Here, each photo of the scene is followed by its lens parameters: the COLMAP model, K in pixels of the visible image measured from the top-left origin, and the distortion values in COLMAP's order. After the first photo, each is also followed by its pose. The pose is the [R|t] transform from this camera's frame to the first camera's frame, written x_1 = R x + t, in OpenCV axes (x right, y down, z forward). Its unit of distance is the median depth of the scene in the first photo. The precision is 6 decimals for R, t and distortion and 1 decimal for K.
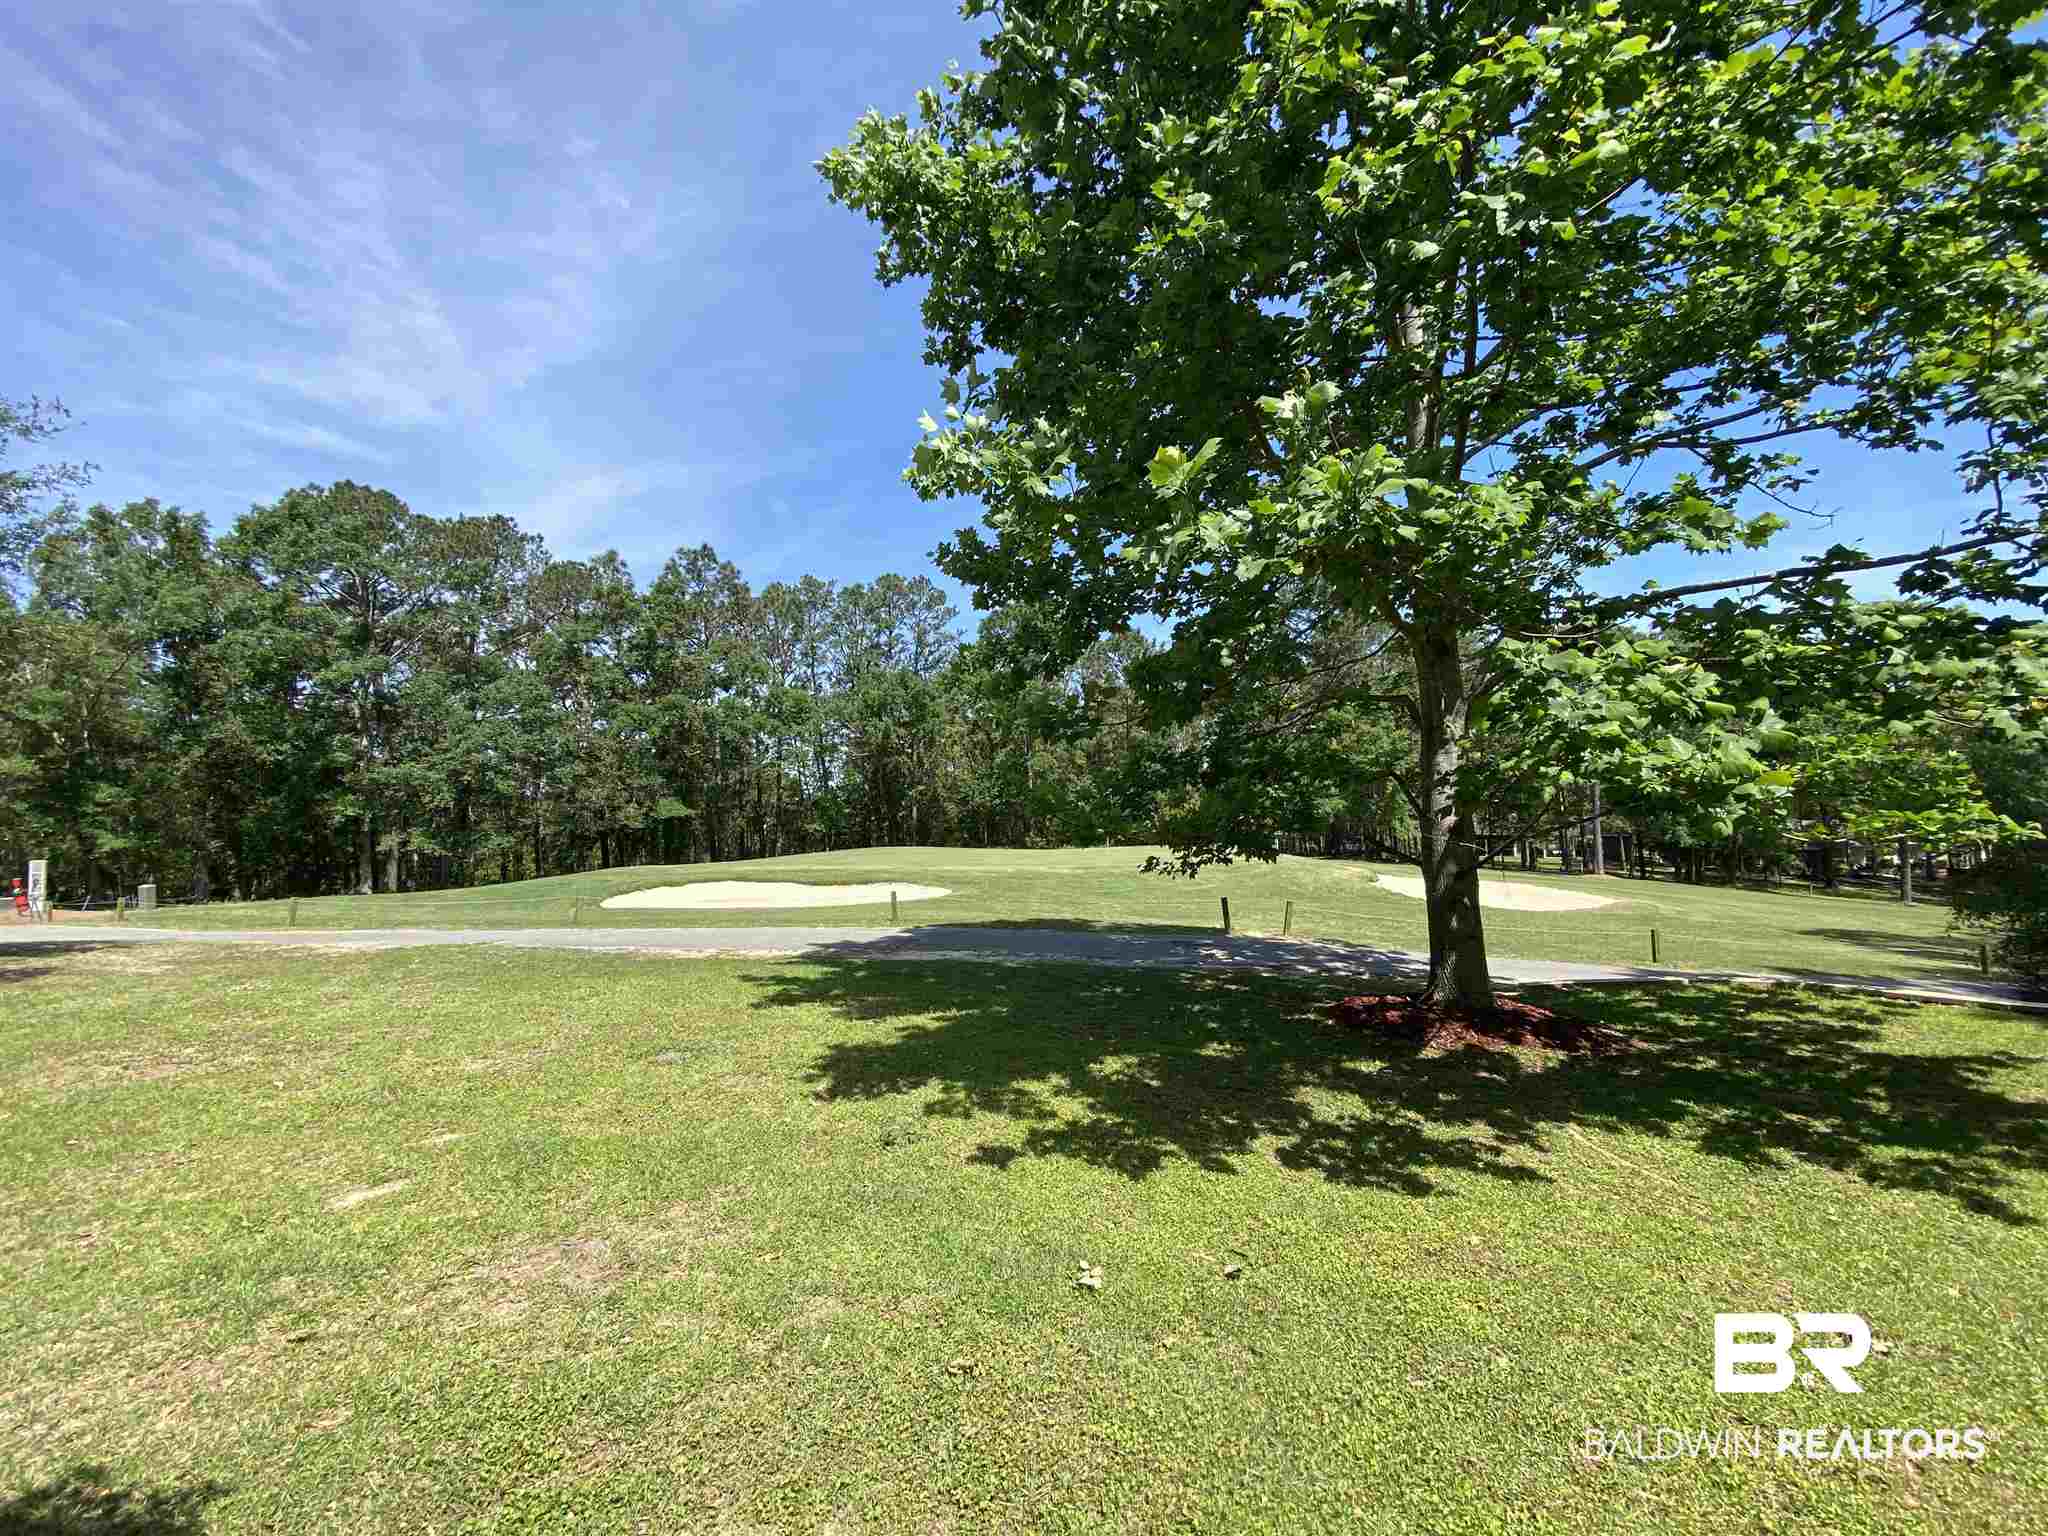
lens RADIAL K [[827.6, 0, 1028.1], [0, 827.6, 768.3], [0, 0, 1]] dist [0.013279, -0.000046]
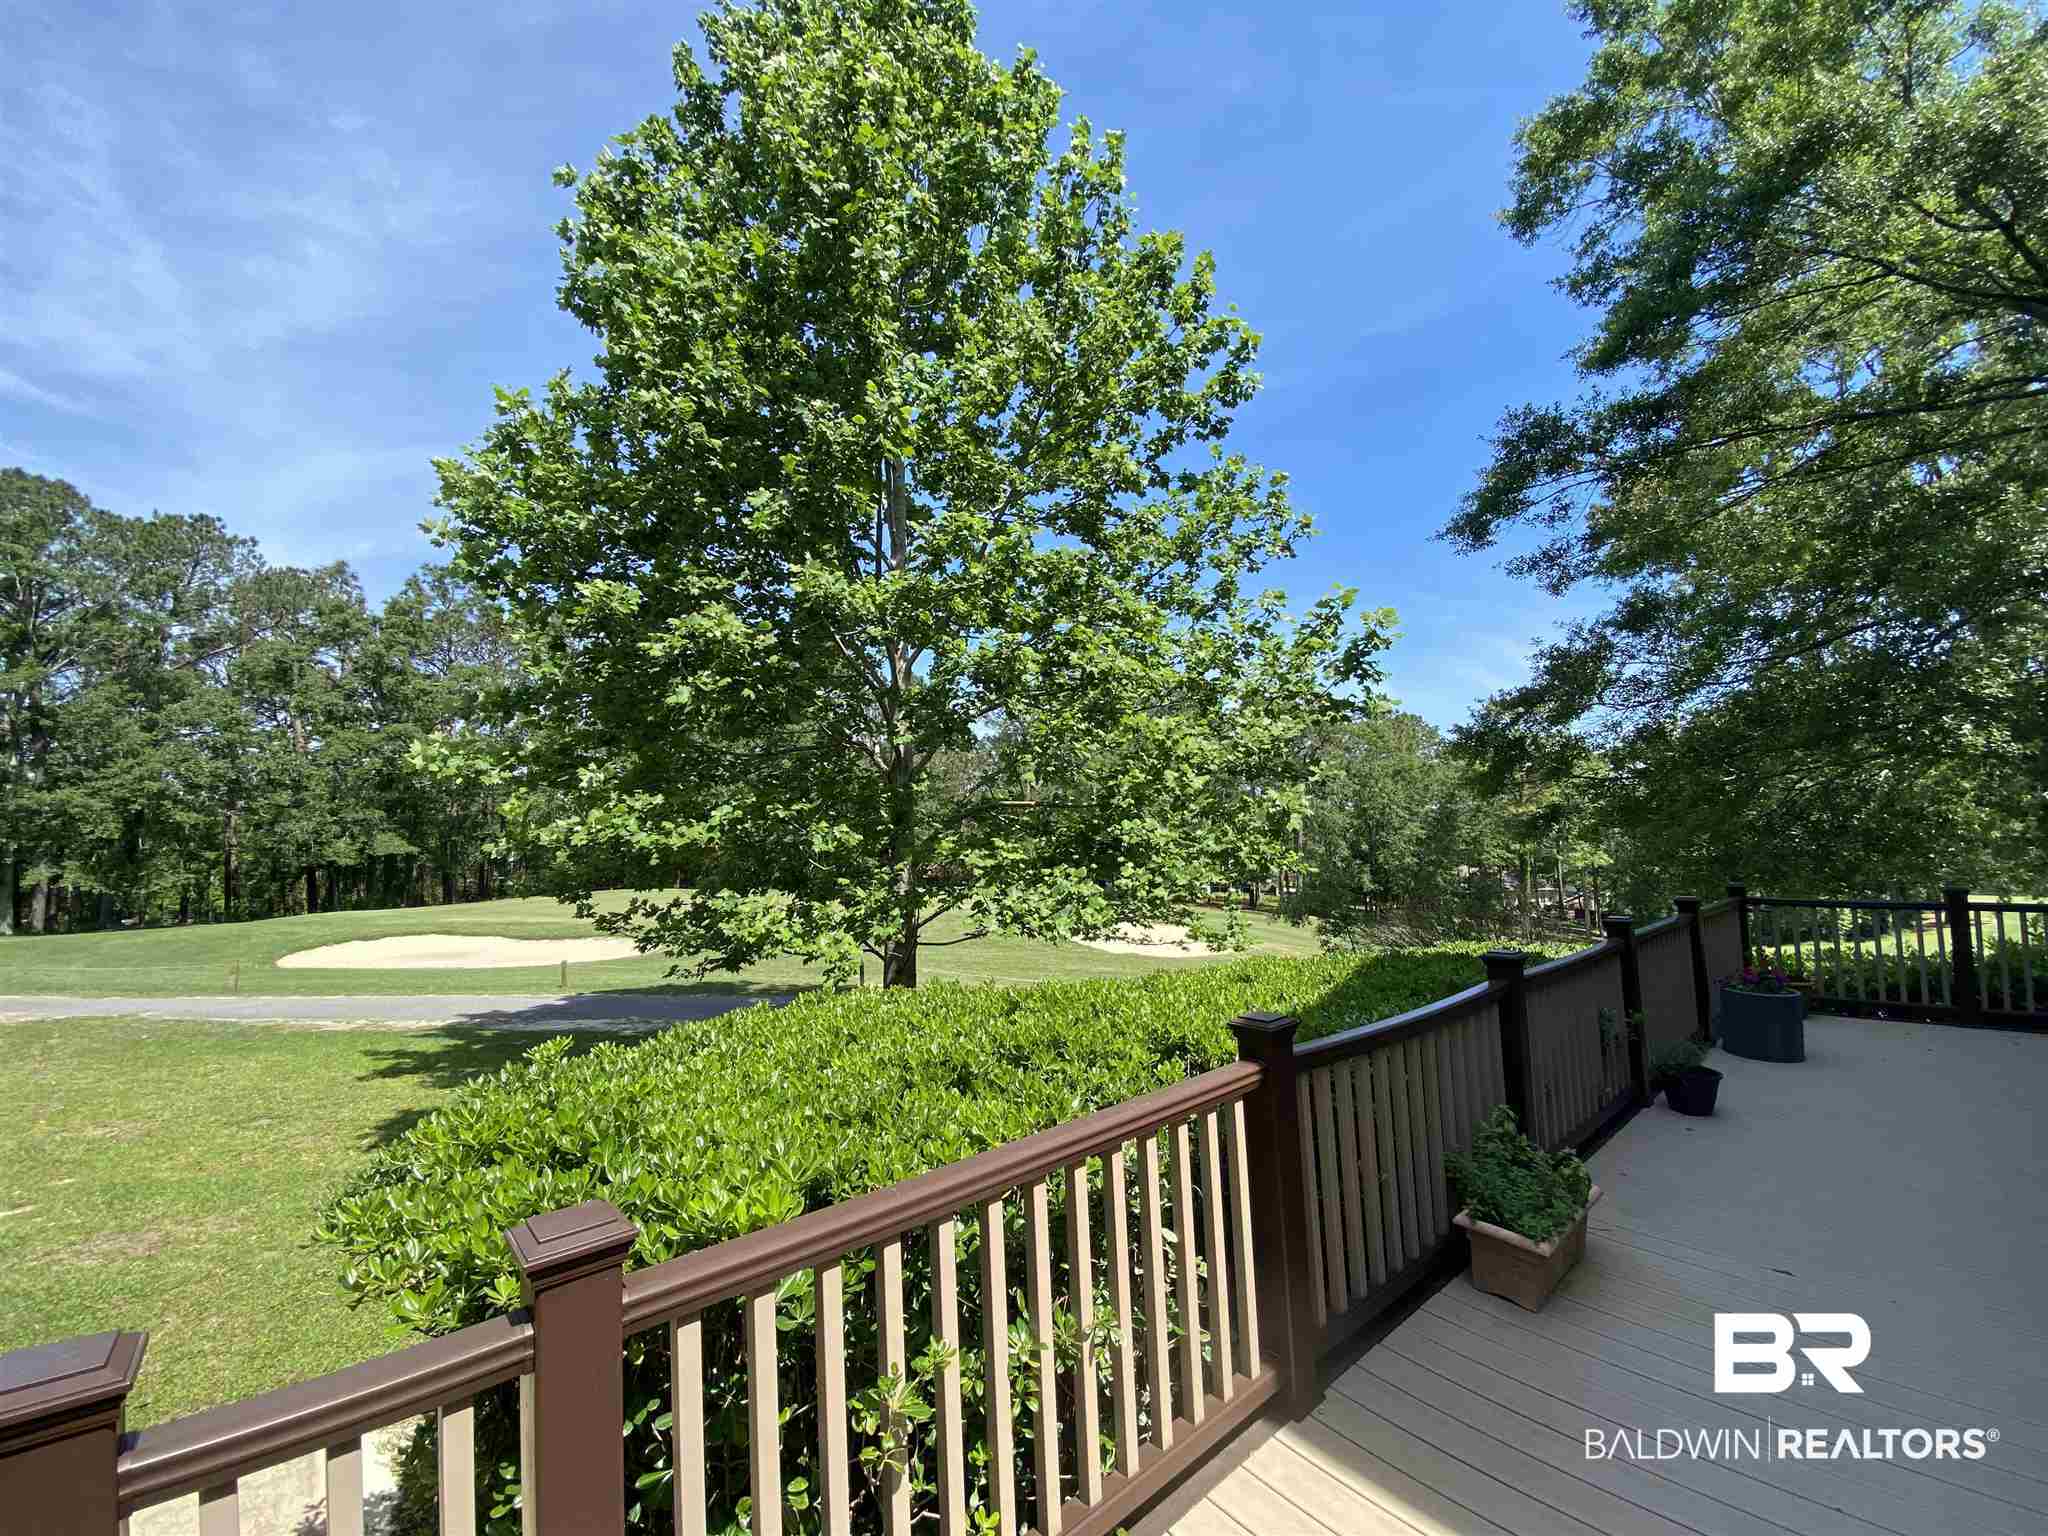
lens RADIAL K [[830.8, 0, 1037.9], [0, 830.8, 778.5], [0, 0, 1]] dist [-0.002495, -0.008929]
pose [[0.972059, 0.046635, 0.230057, 0.067014], [-0.041598, 0.998778, -0.026698, -0.033273], [-0.231021, 0.016382, 0.972811, -0.086942]]
